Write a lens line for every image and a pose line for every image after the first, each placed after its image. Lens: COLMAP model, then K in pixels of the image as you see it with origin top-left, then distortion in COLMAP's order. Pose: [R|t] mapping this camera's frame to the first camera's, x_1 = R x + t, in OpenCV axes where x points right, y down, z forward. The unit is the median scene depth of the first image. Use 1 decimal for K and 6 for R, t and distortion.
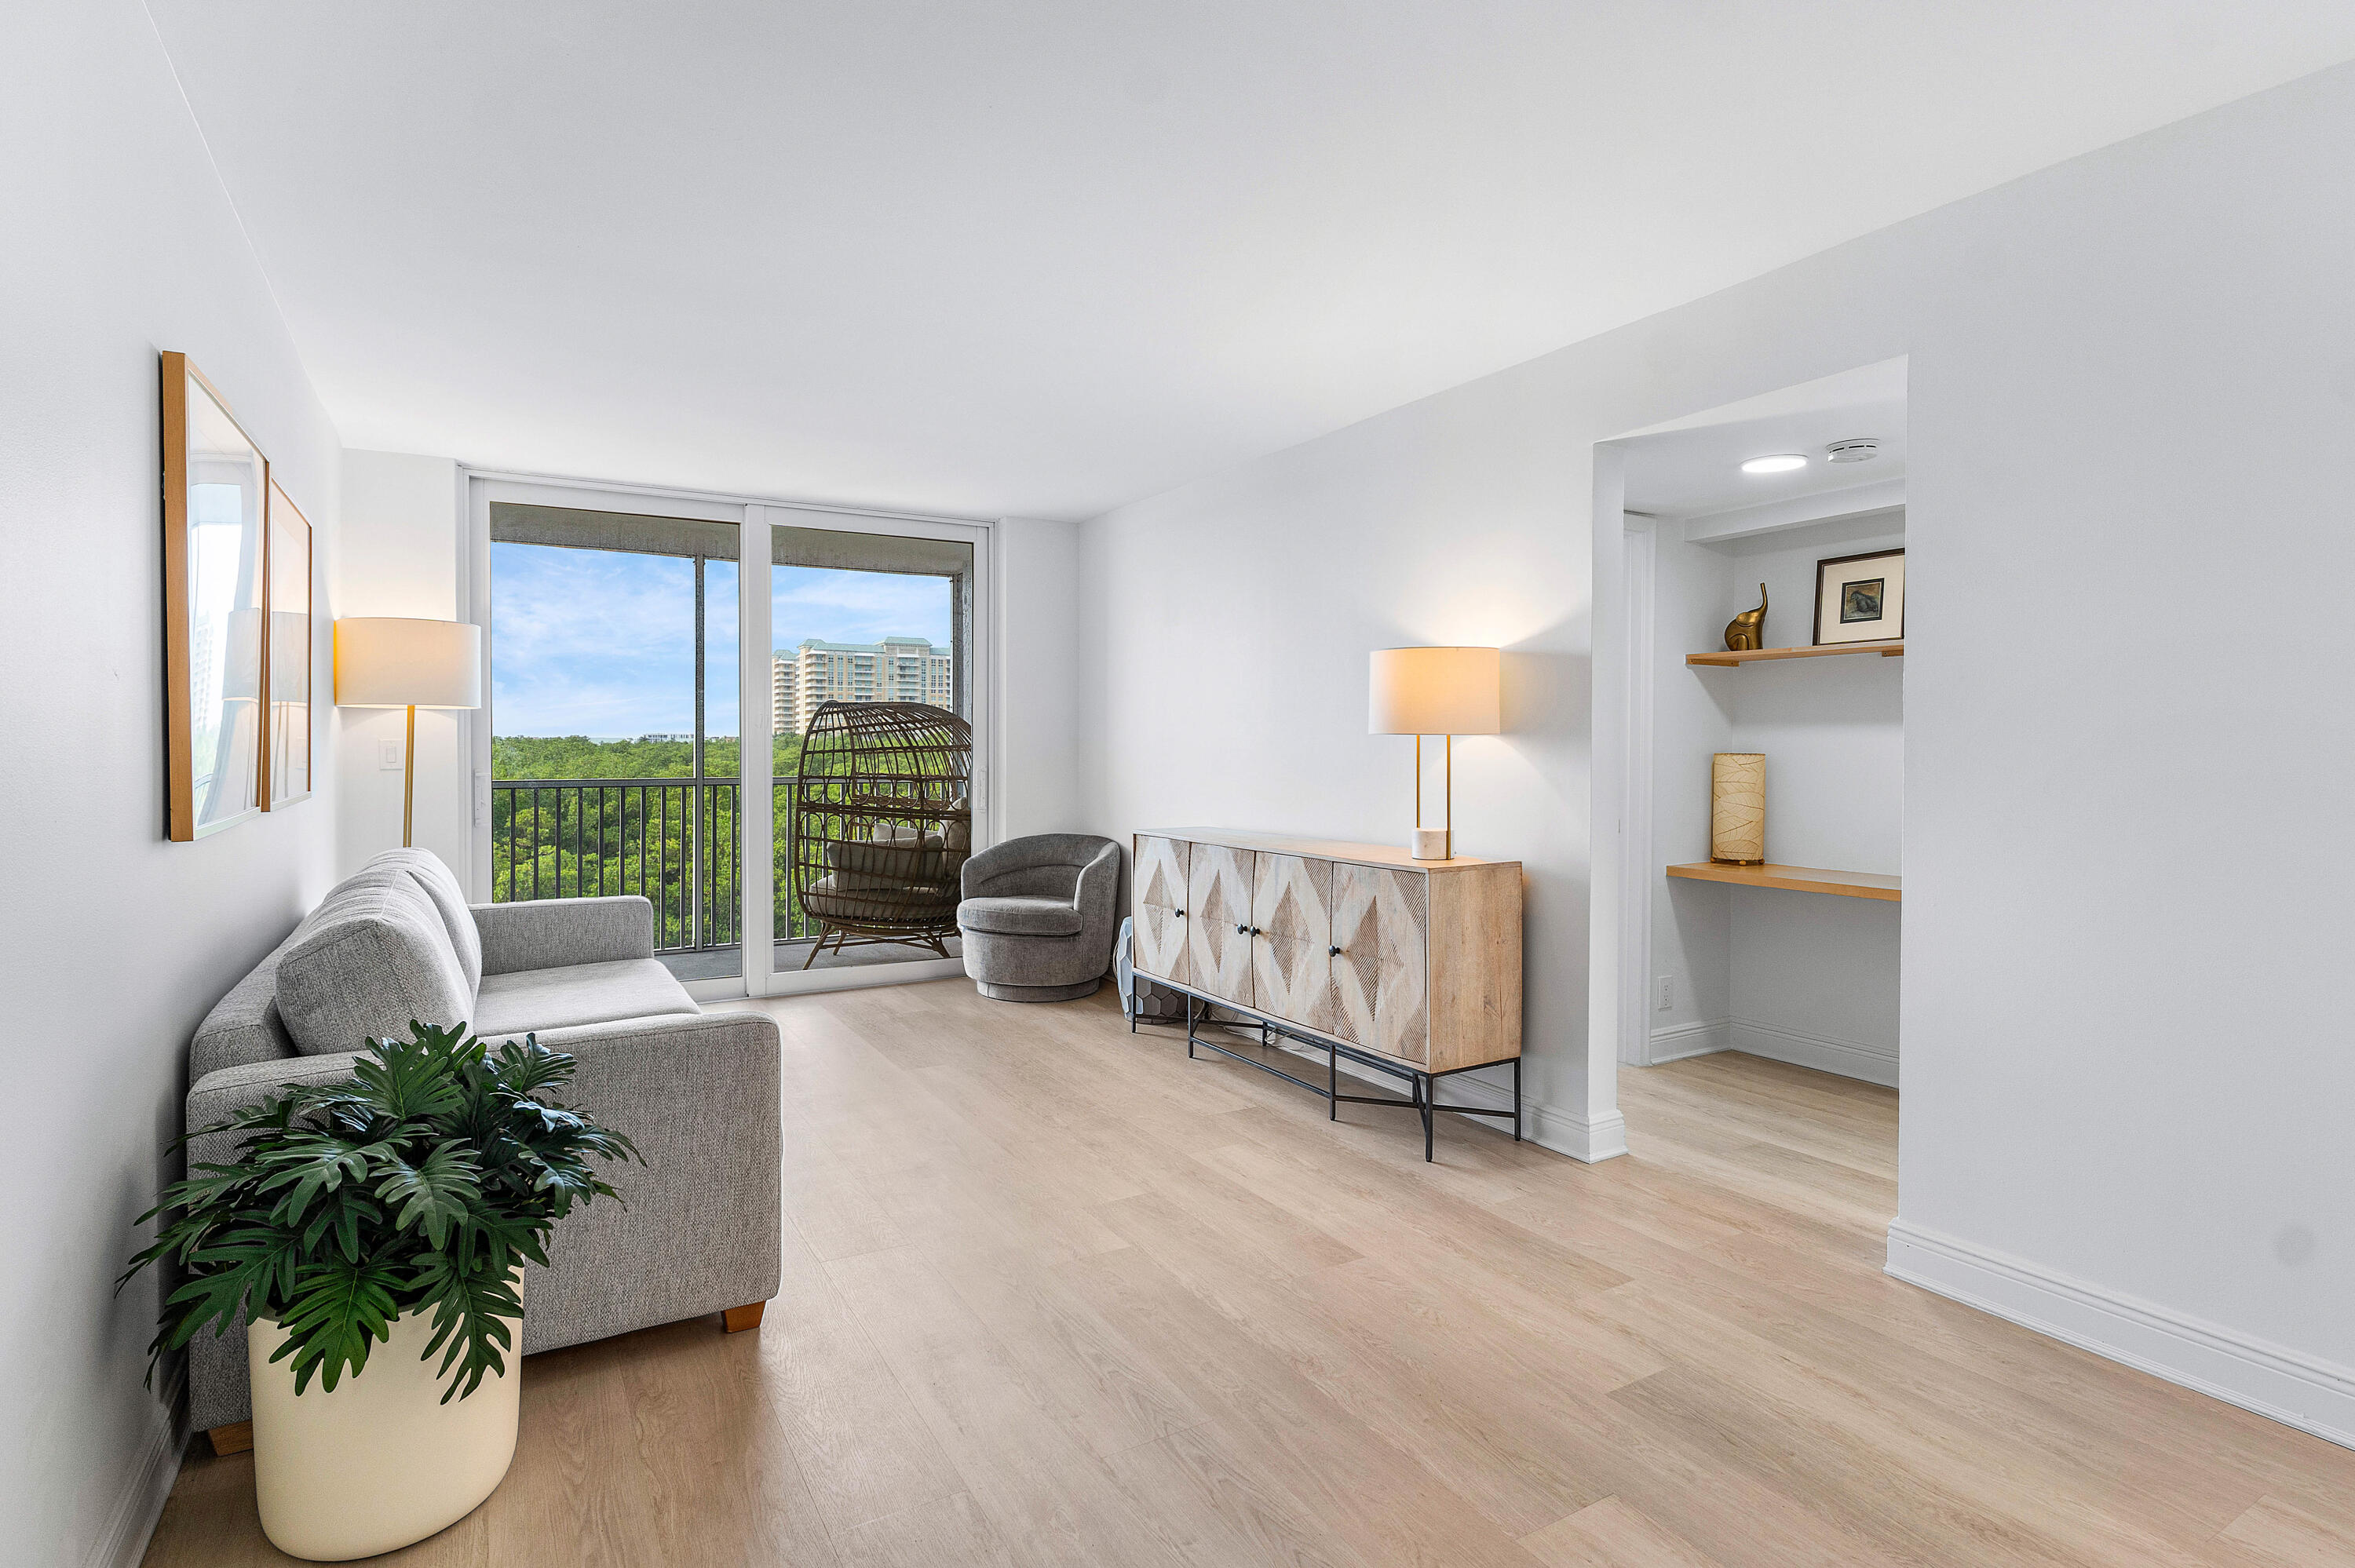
lens RADIAL K [[1173.1, 0, 1176.3], [0, 1173.1, 777.3], [0, 0, 1]] dist [0.002266, 0.000652]
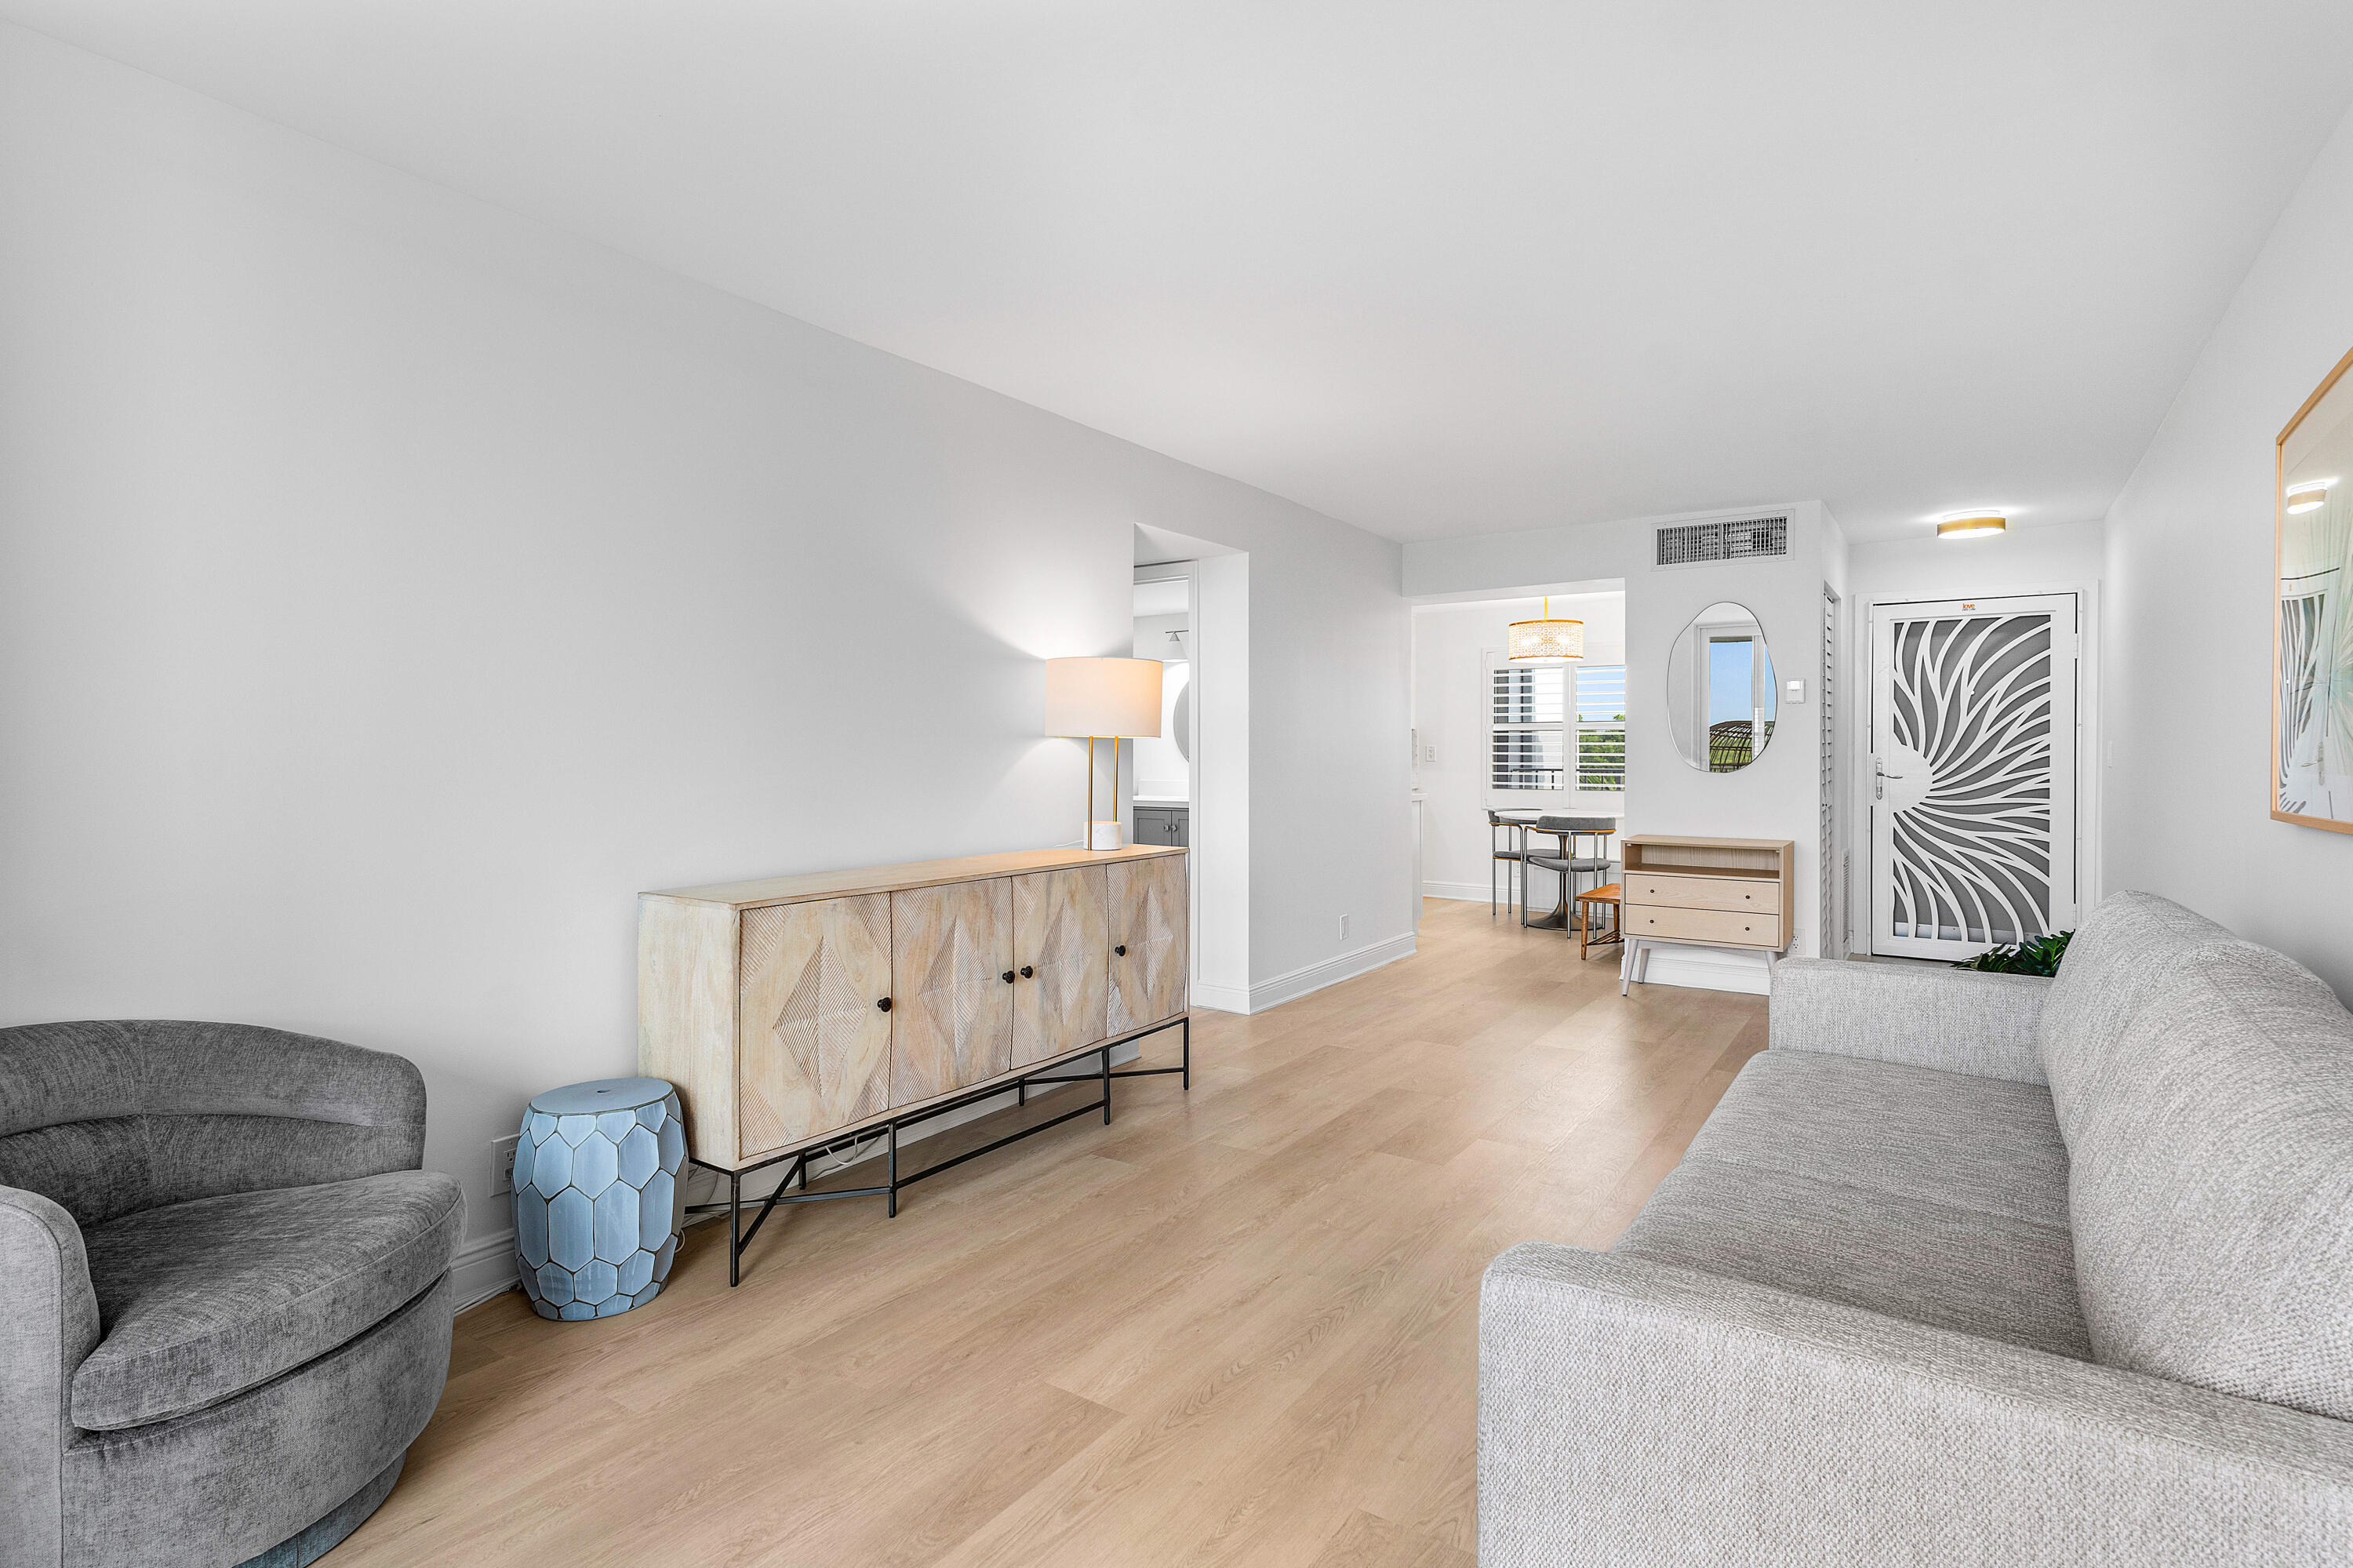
lens RADIAL K [[1172.3, 0, 1183.1], [0, 1172.3, 766.5], [0, 0, 1]] dist [0.002266, 0.000652]
pose [[-0.432657, -0.014700, 0.901439, -0.689838], [0.019507, 0.999480, 0.025662, -0.030532], [-0.901348, 0.028687, -0.432145, 1.199650]]
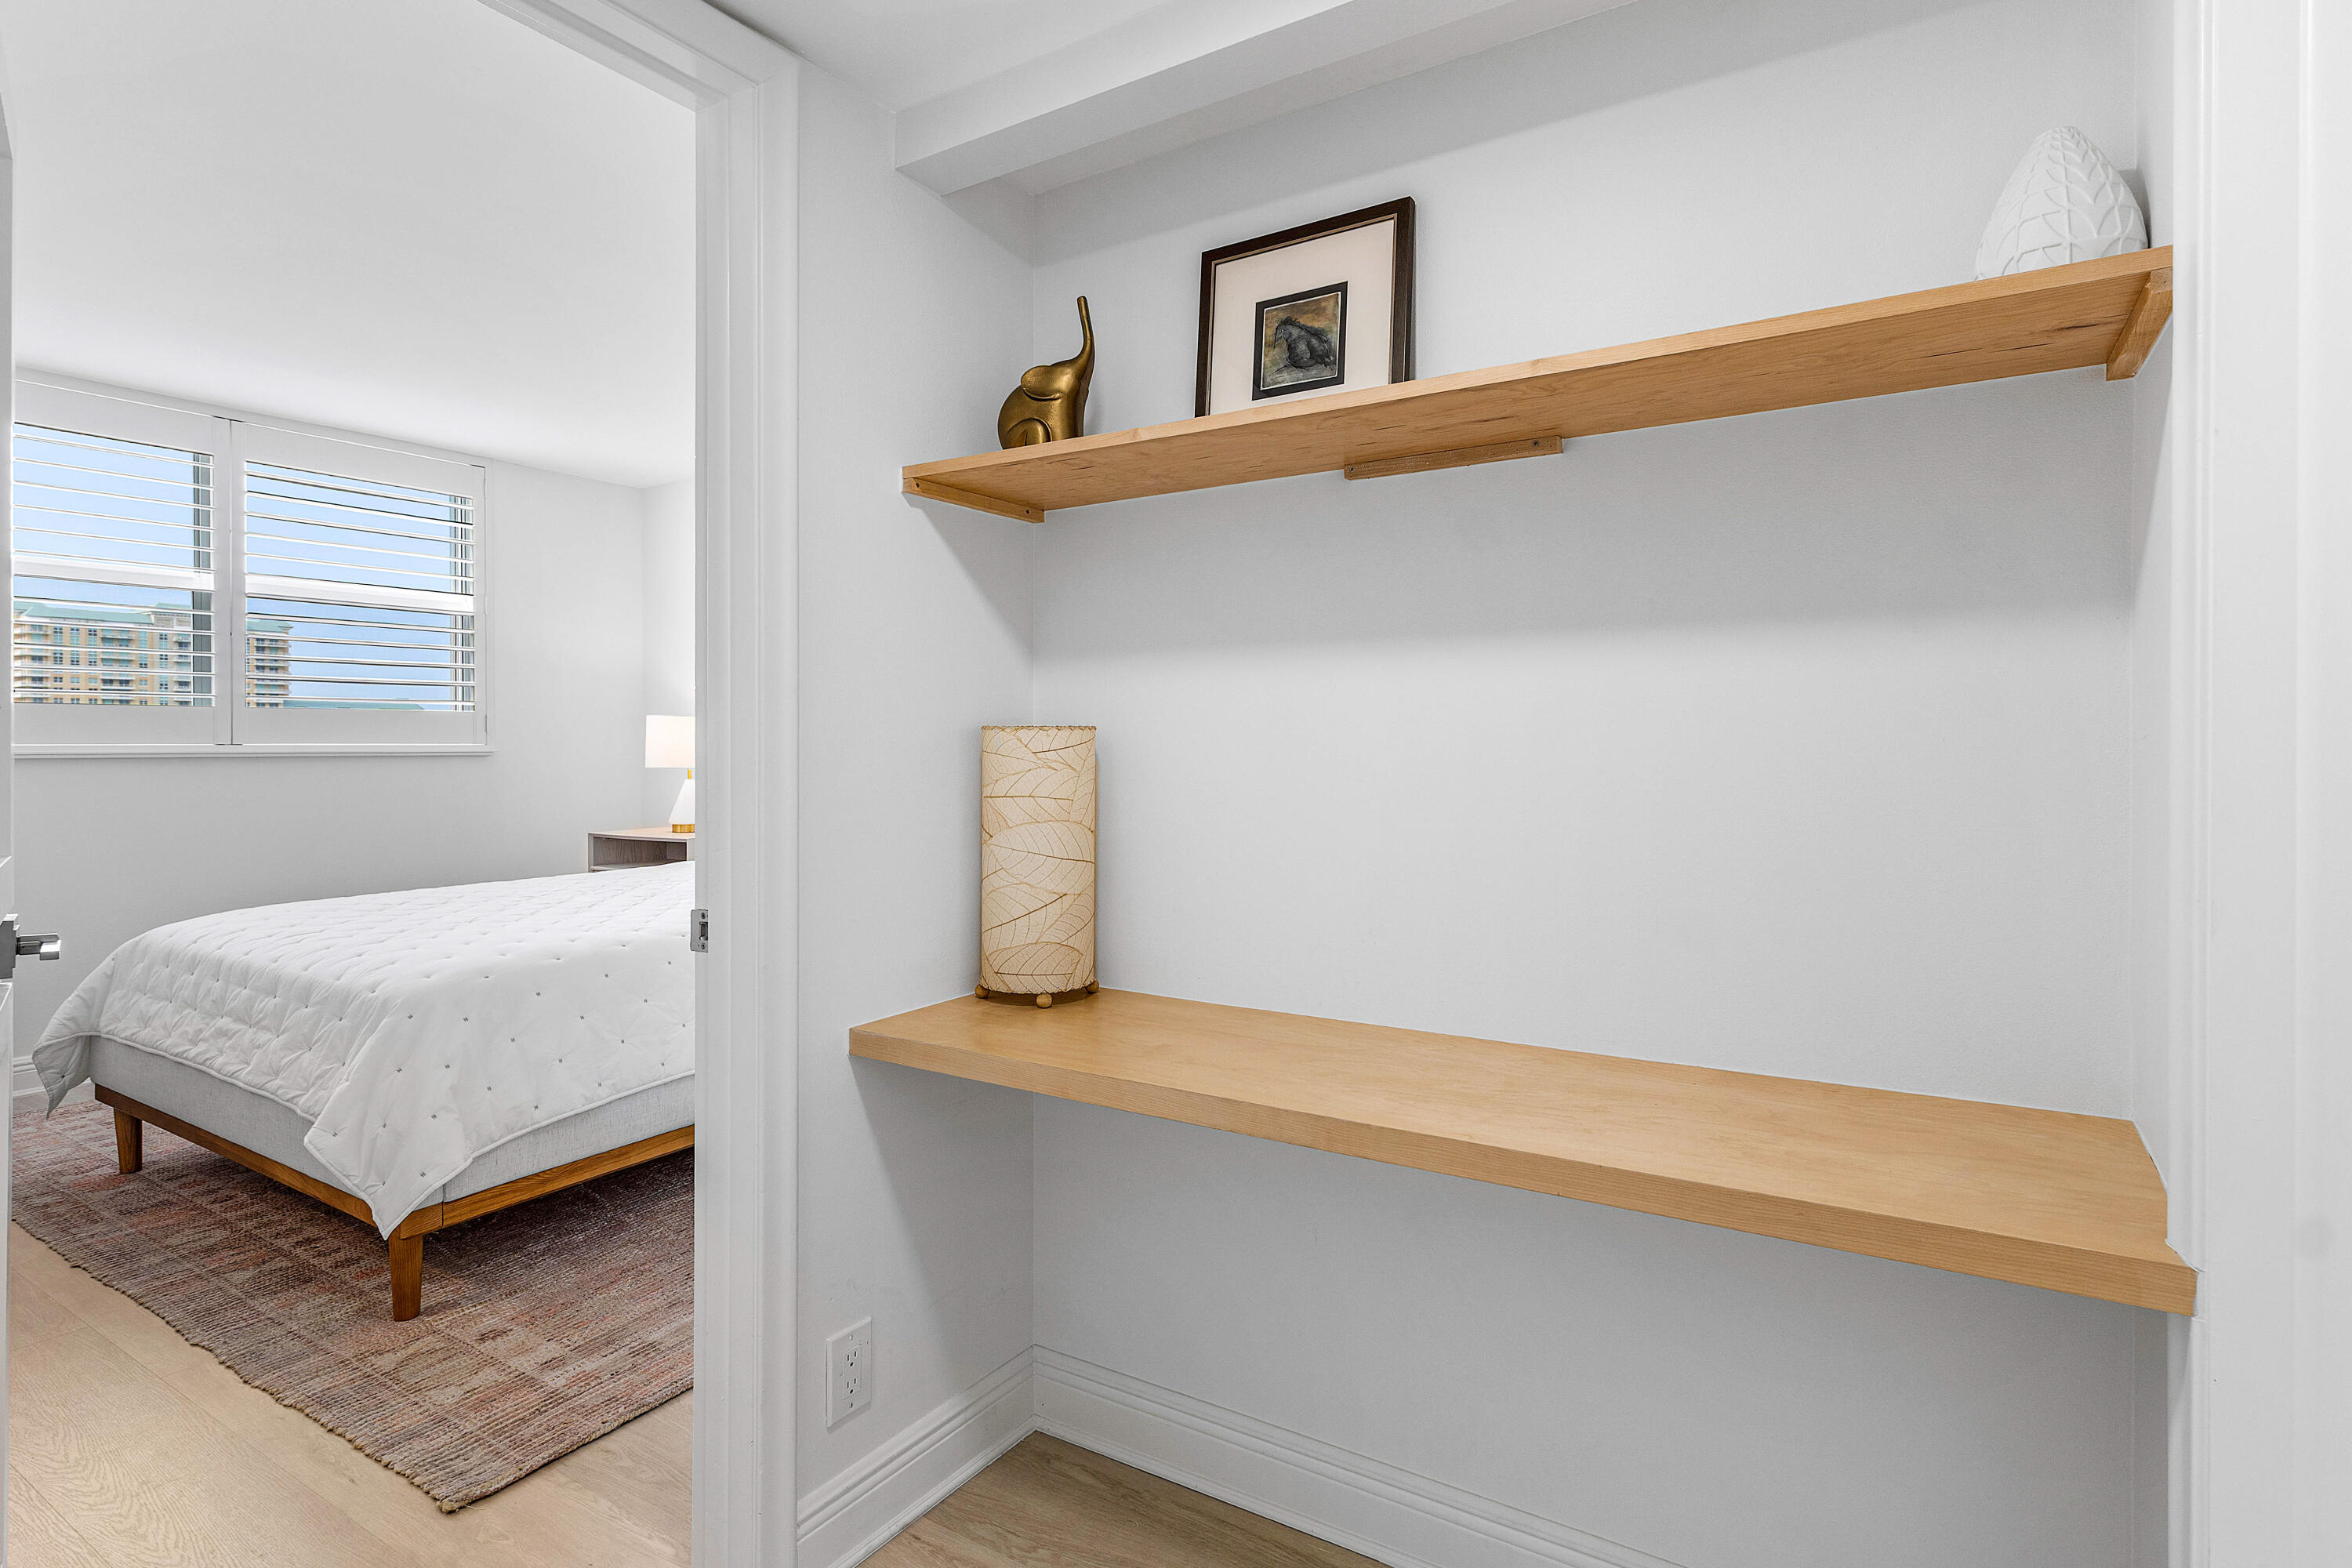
lens RADIAL K [[1171.8, 0, 1174.4], [0, 1171.8, 765.9], [0, 0, 1]] dist [0.002266, 0.000652]
pose [[0.892993, -0.008073, 0.449998, 0.354234], [0.012325, 0.999903, -0.006518, -0.002909], [-0.449901, 0.011367, 0.893006, 0.645203]]
